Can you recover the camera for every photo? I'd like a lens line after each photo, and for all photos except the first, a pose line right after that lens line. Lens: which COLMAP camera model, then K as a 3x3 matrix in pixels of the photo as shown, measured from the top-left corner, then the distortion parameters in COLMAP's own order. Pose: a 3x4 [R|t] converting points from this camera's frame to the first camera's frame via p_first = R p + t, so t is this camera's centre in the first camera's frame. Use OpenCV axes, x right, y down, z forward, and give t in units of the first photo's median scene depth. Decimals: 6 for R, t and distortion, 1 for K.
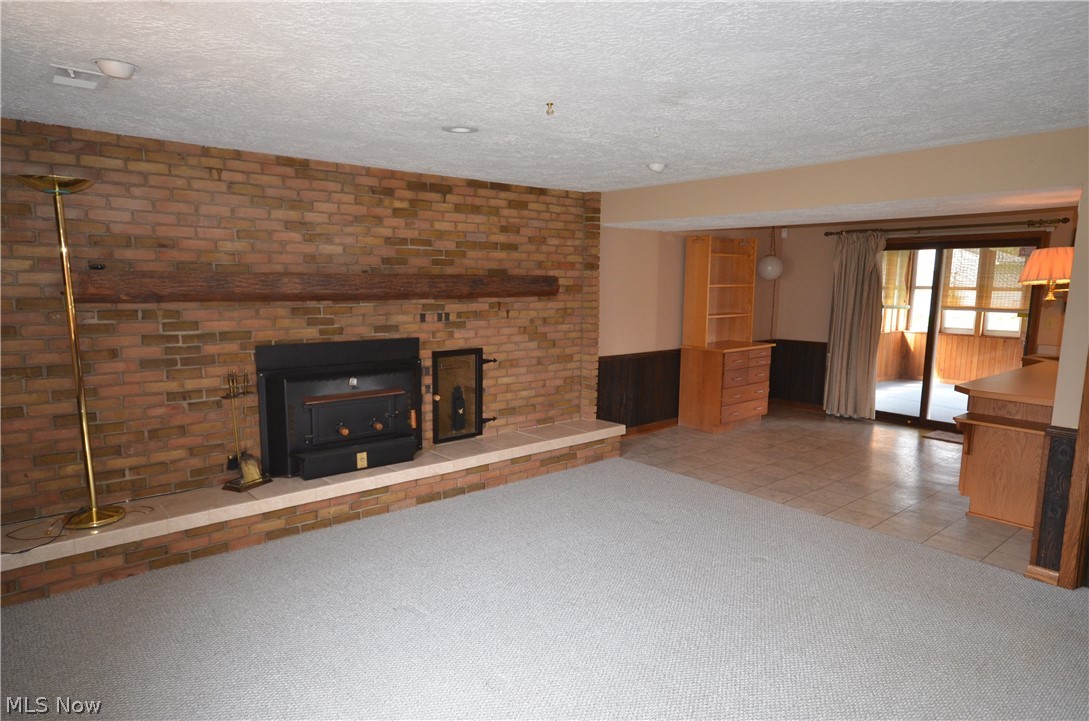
lens RADIAL K [[648.0, 0, 551.5], [0, 648.0, 367.8], [0, 0, 1]] dist [0.022722, 0.007631]
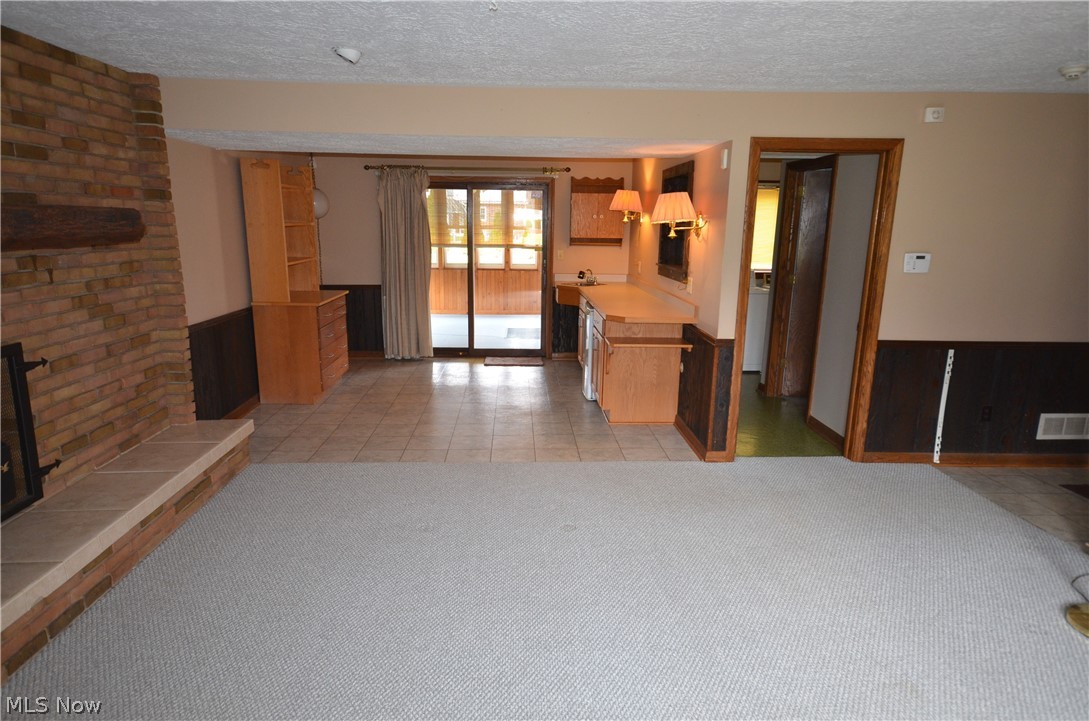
lens RADIAL K [[648.0, 0, 543.6], [0, 648.0, 366.4], [0, 0, 1]] dist [0.022722, 0.007631]
pose [[0.623679, -0.171997, 0.762523, -0.228286], [0.101757, 0.985056, 0.138963, -0.038223], [-0.775029, -0.009076, 0.631860, 0.283098]]
